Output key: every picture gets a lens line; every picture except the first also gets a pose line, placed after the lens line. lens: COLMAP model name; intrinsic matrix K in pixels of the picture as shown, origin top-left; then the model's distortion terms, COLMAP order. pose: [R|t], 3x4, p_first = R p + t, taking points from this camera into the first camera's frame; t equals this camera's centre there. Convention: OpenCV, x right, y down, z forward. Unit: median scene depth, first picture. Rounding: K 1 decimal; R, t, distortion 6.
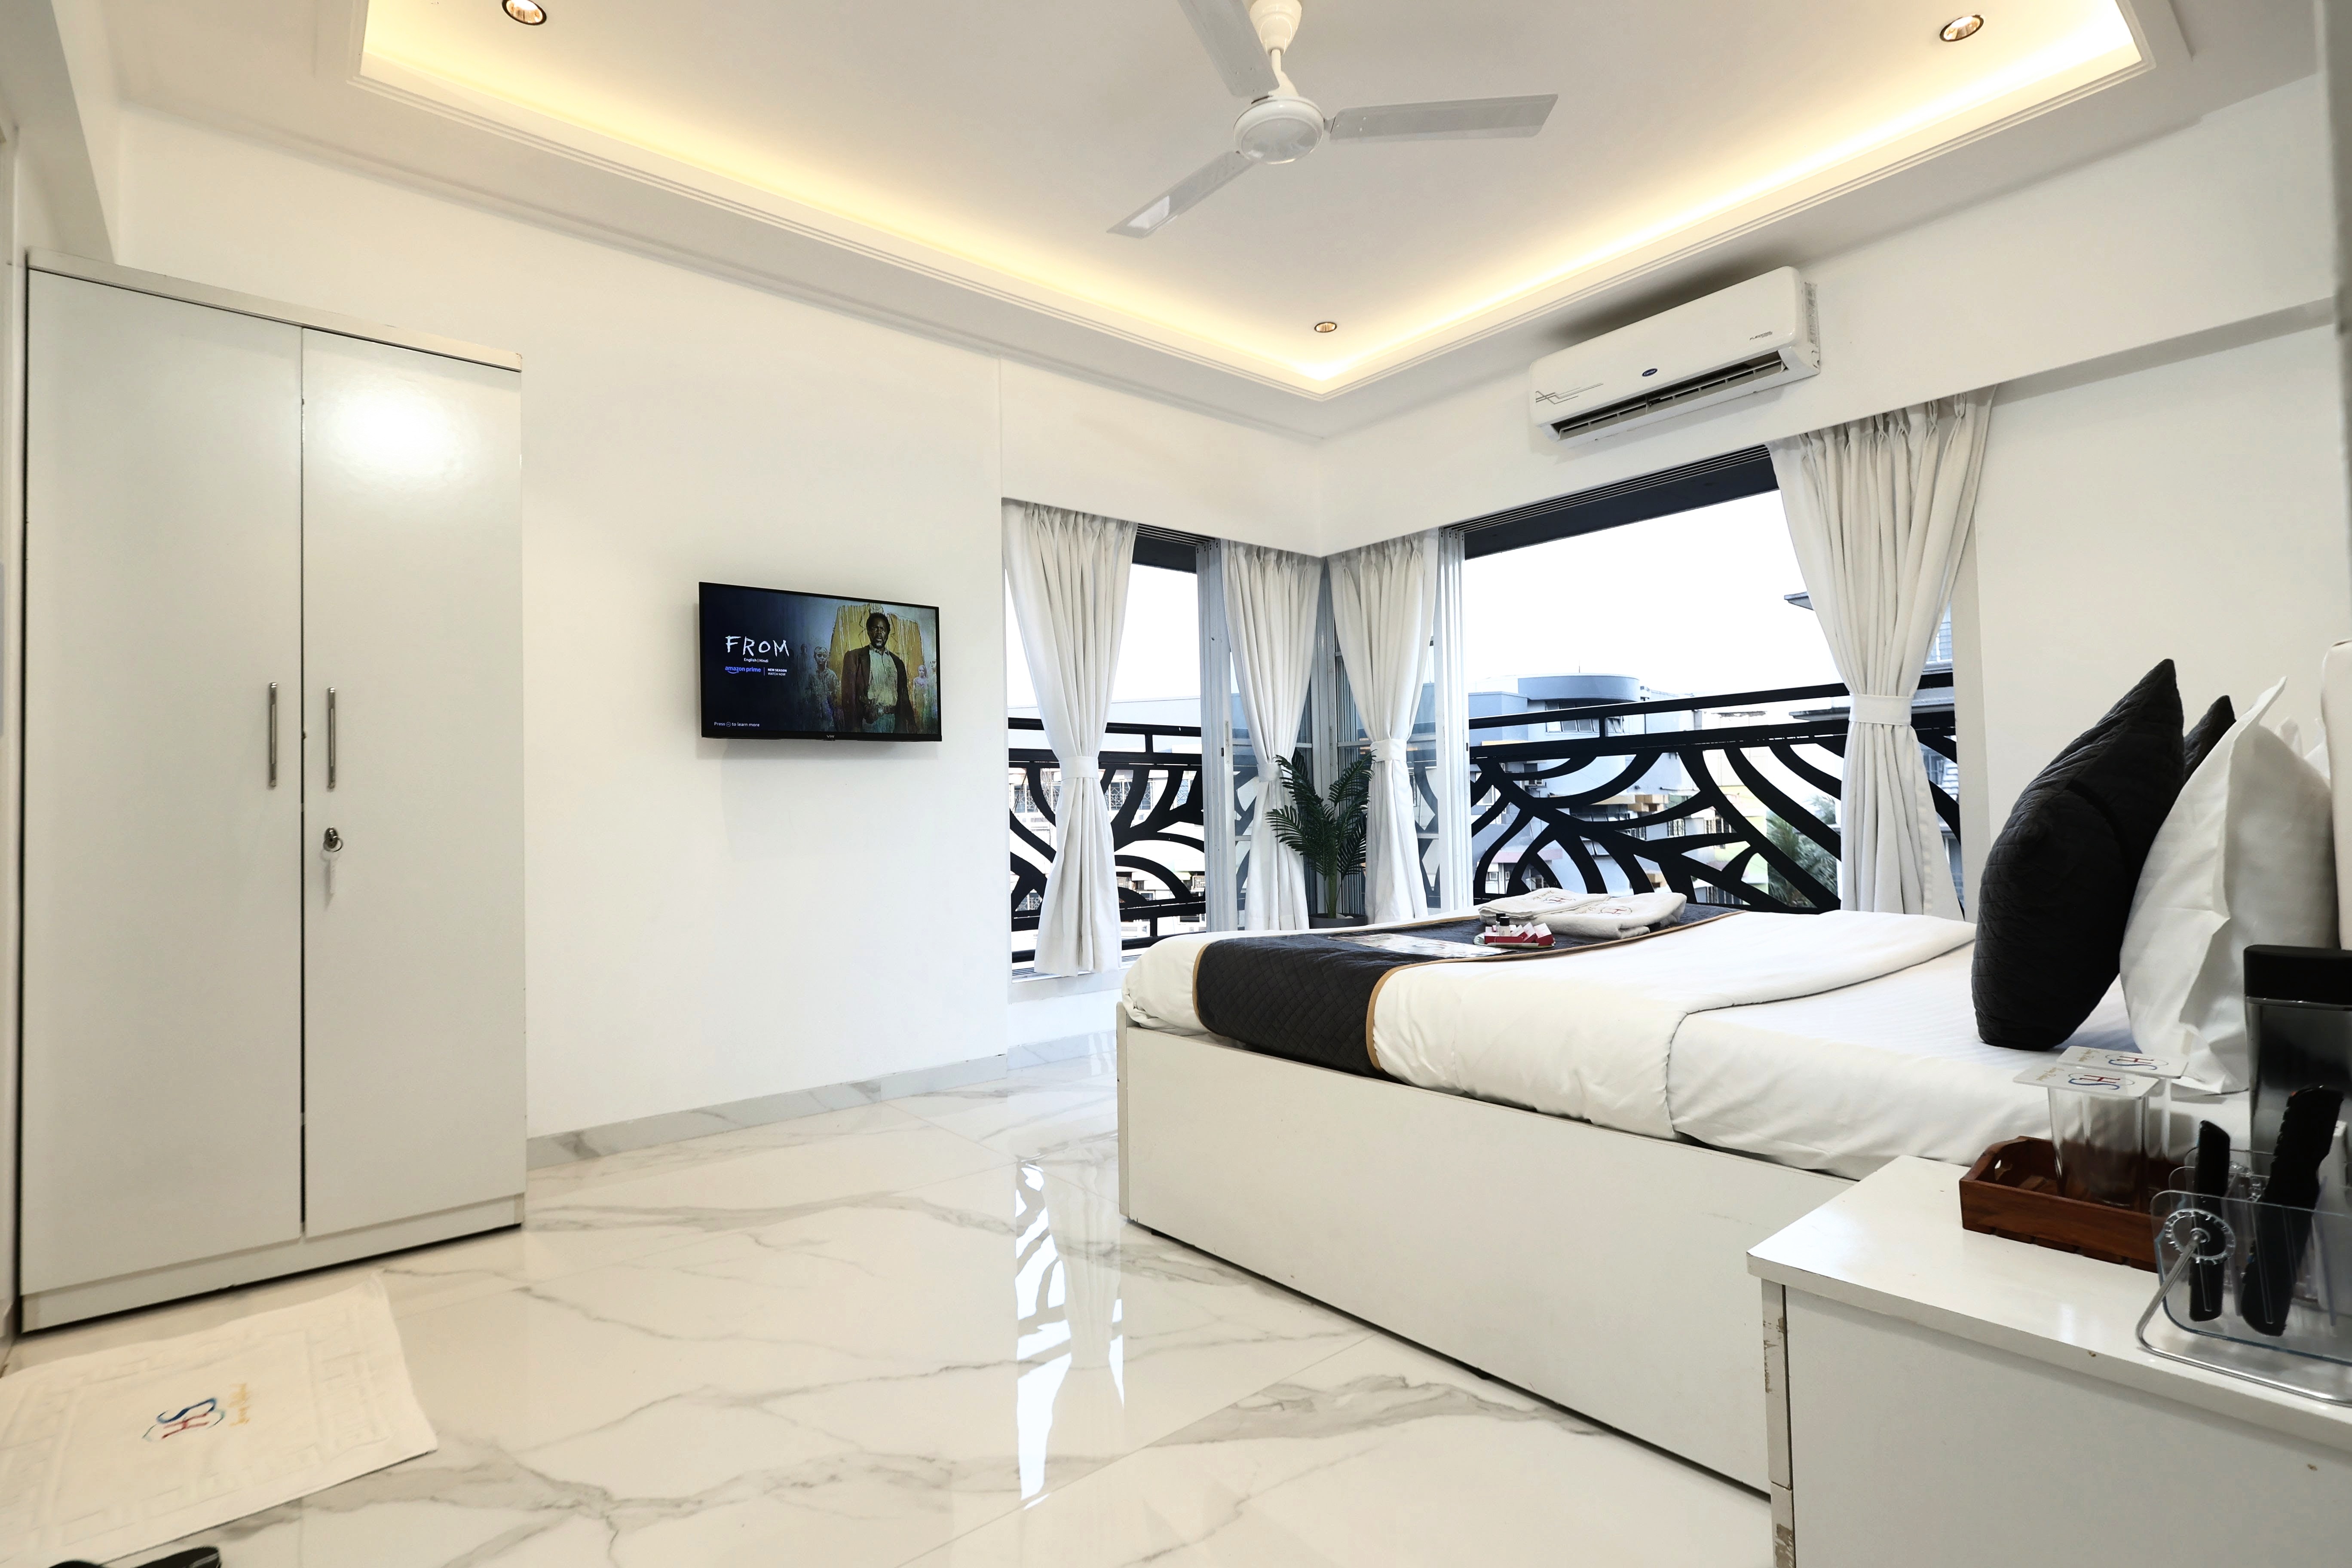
lens RADIAL K [[1099.1, 0, 1175.2], [0, 1099.1, 774.4], [0, 0, 1]] dist [0.000275, -0.000095]
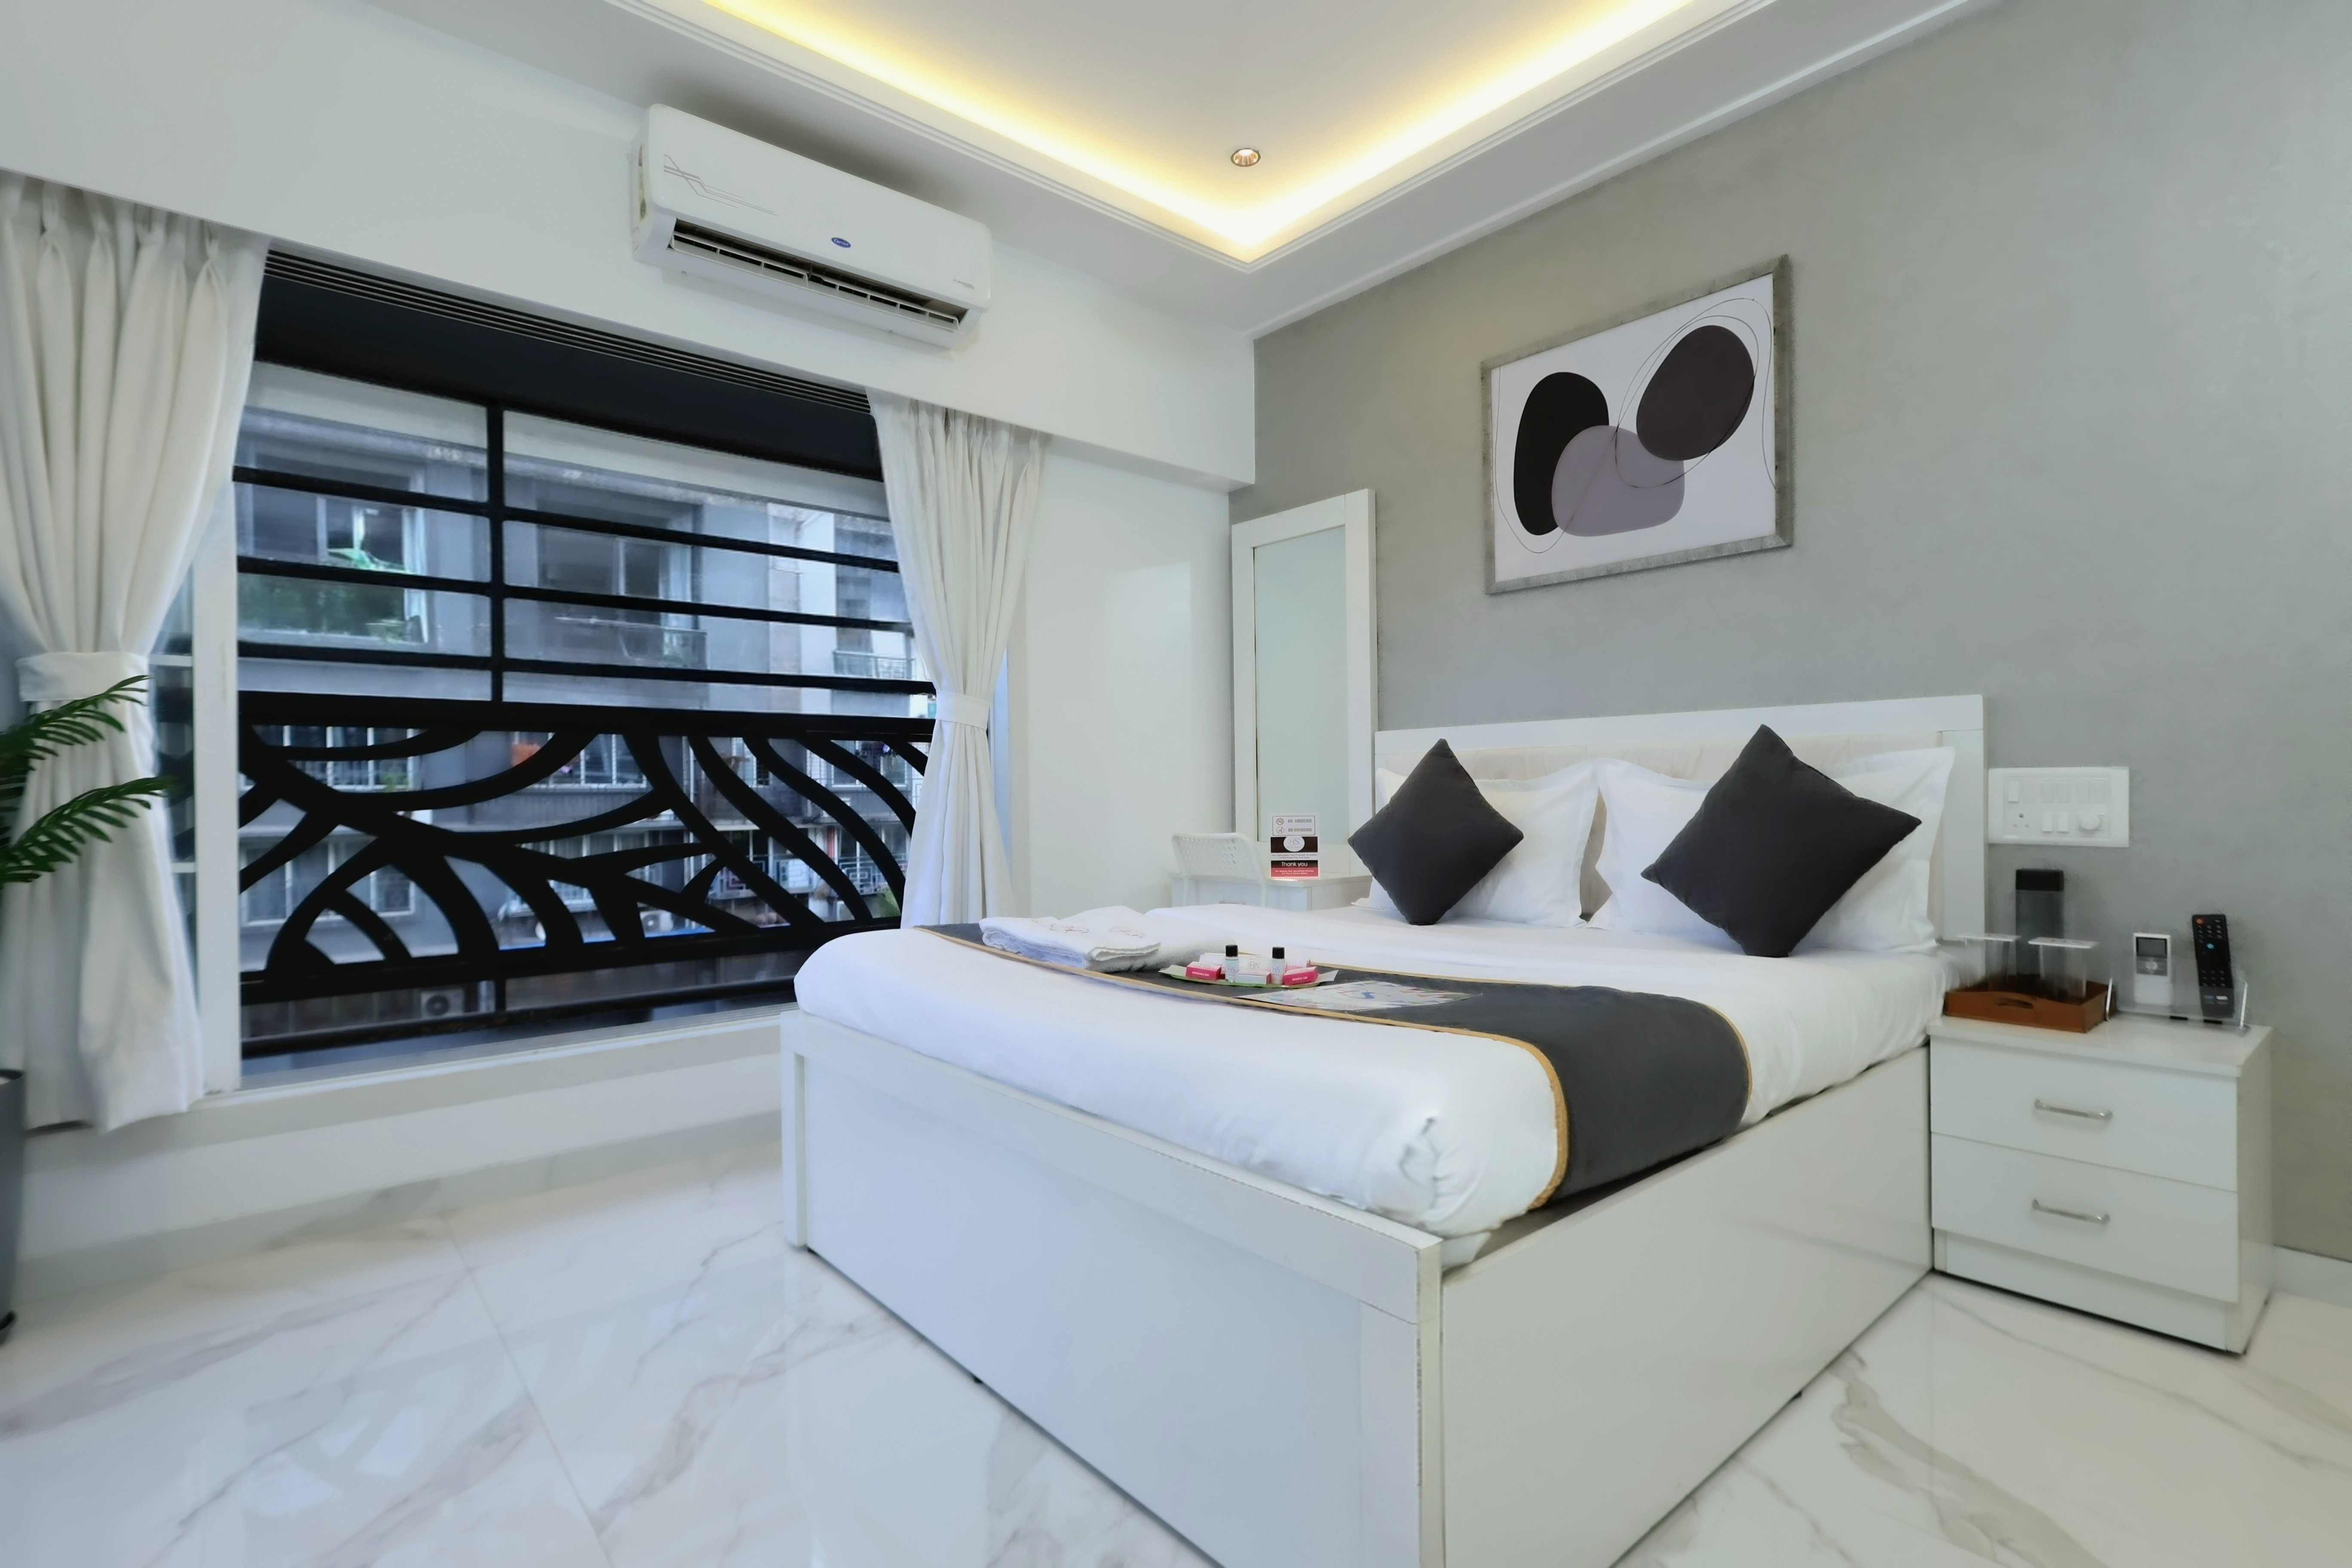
lens RADIAL K [[1093.5, 0, 1166.6], [0, 1093.5, 795.1], [0, 0, 1]] dist [-0.000199, 0.000240]
pose [[-0.032588, 0.007265, 0.999442, -0.291855], [-0.028216, 0.999568, -0.008186, 0.016198], [-0.999071, -0.028467, -0.032369, 0.690049]]
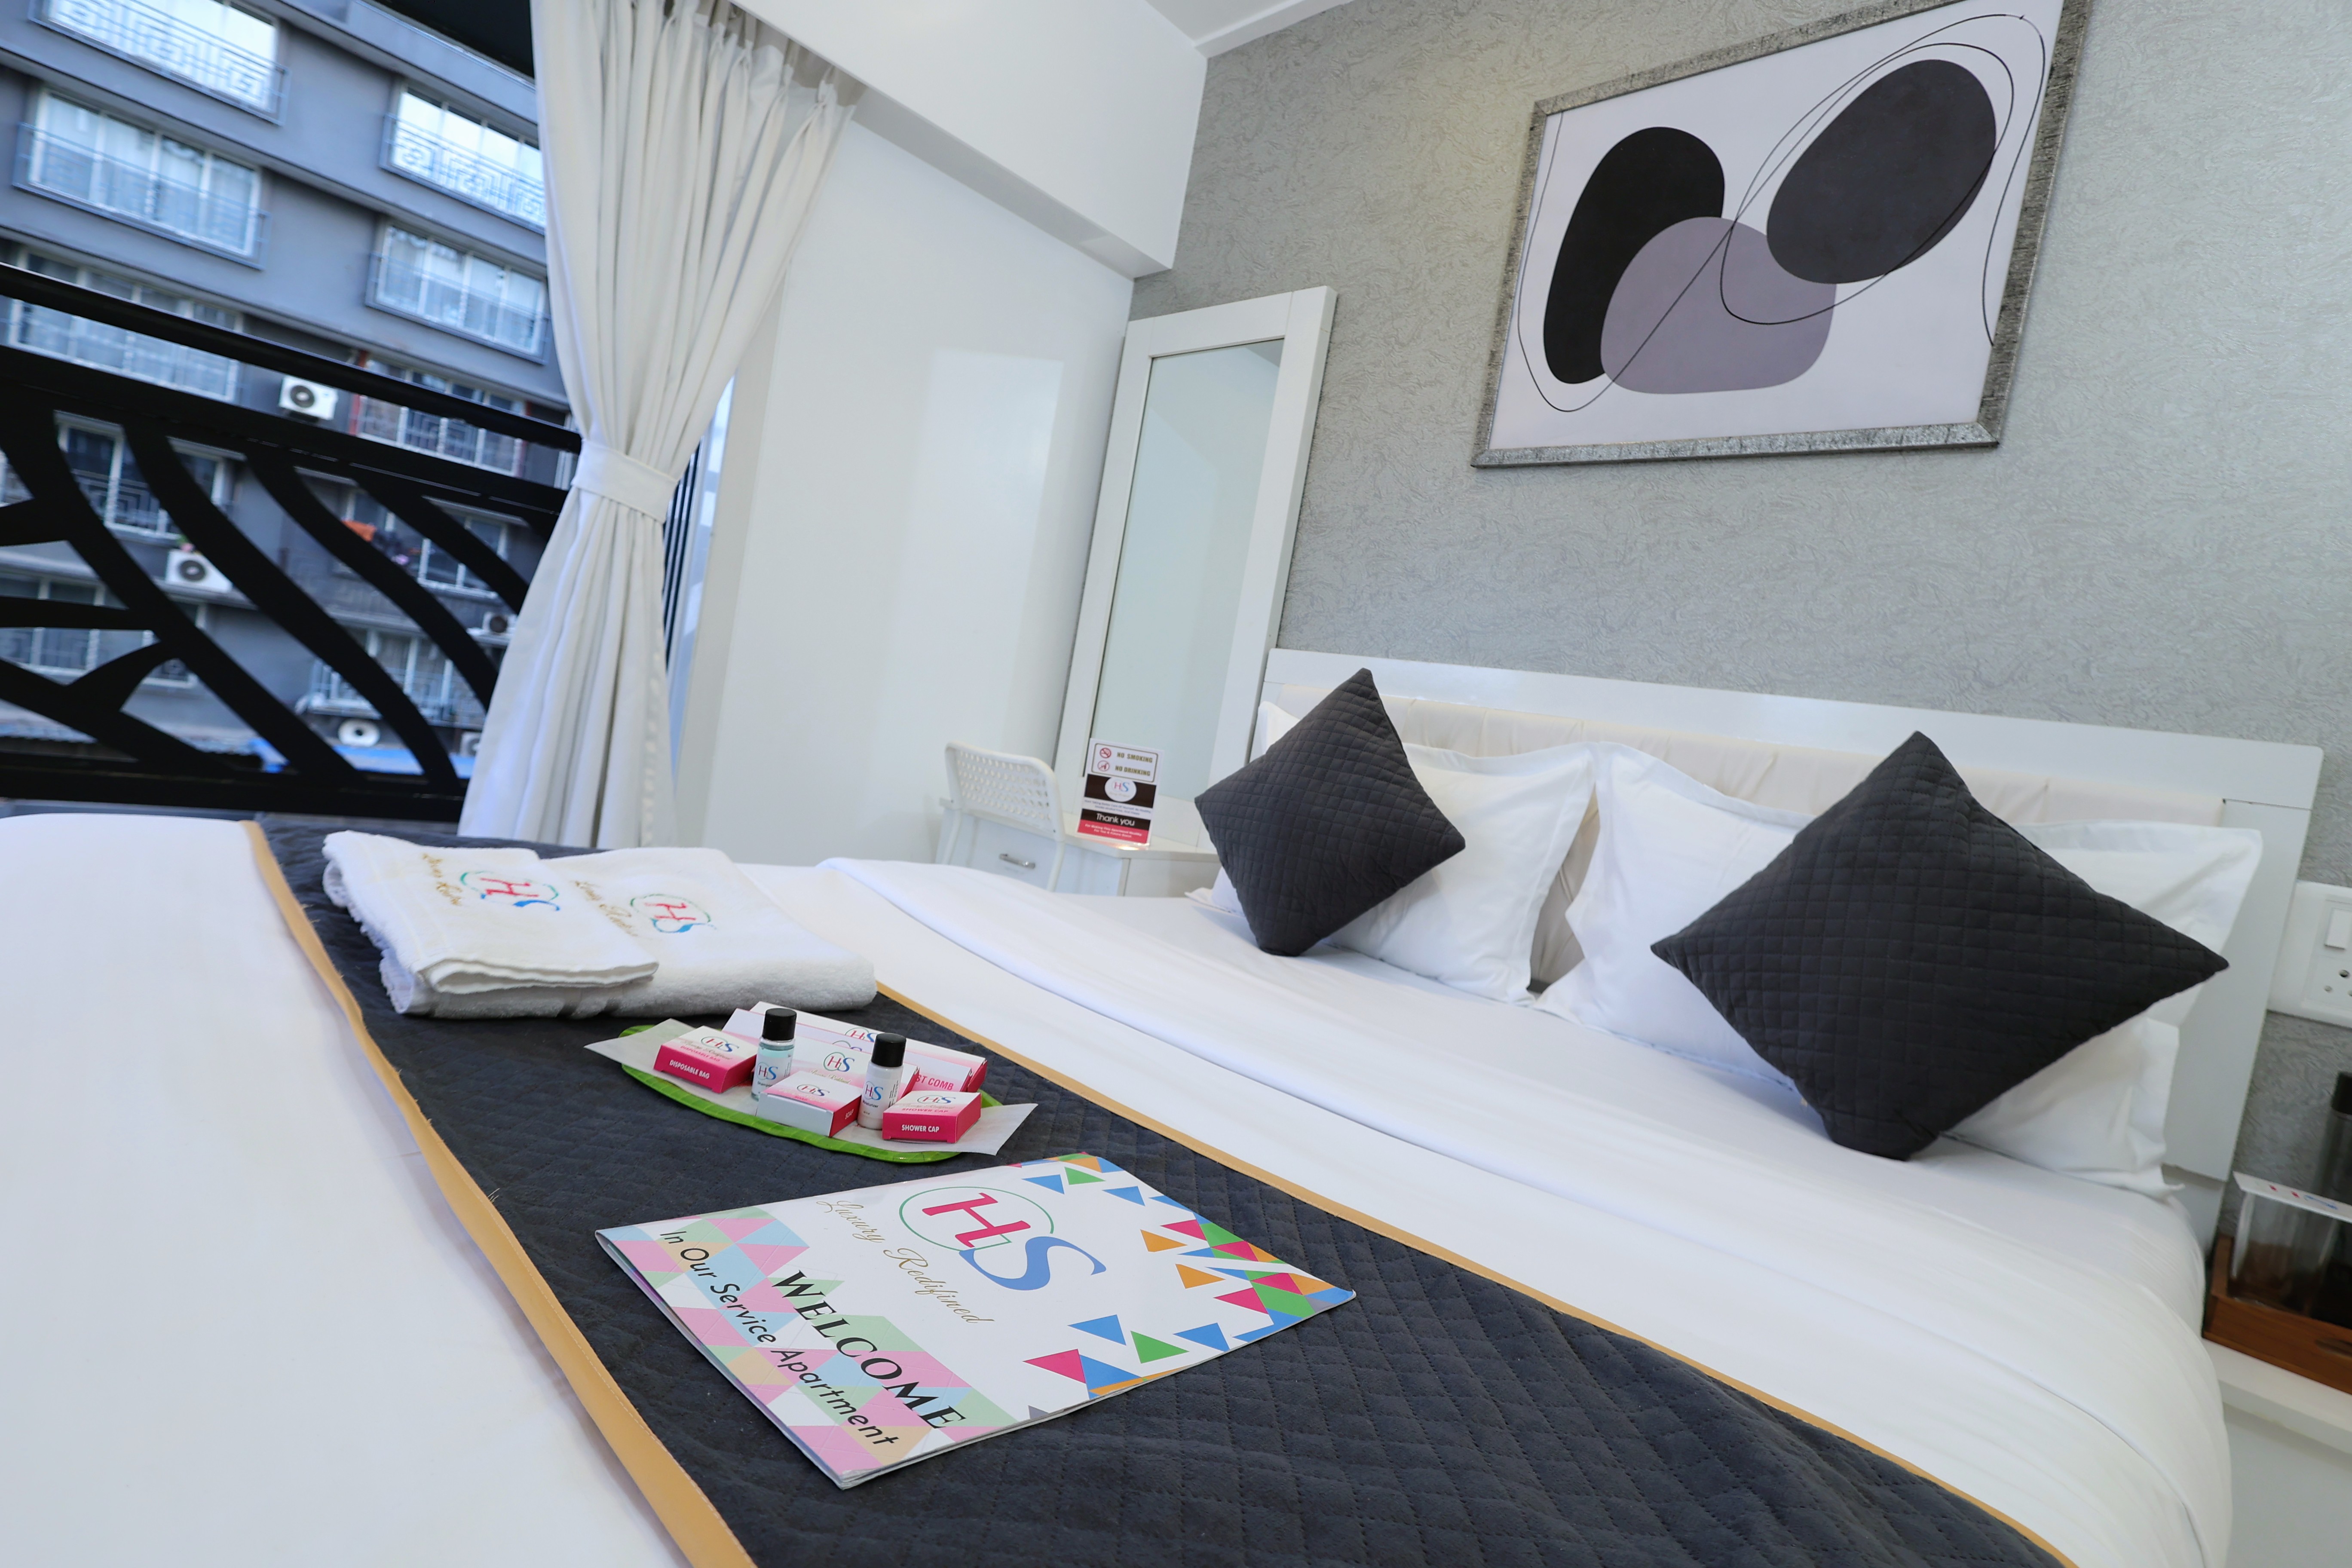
lens RADIAL K [[1099.1, 0, 1175.2], [0, 1099.1, 774.4], [0, 0, 1]] dist [0.000275, -0.000095]
pose [[-0.118185, -0.051172, 0.991672, -0.013582], [-0.209939, 0.977384, 0.025415, 0.016104], [-0.970545, -0.205187, -0.126255, 0.608838]]
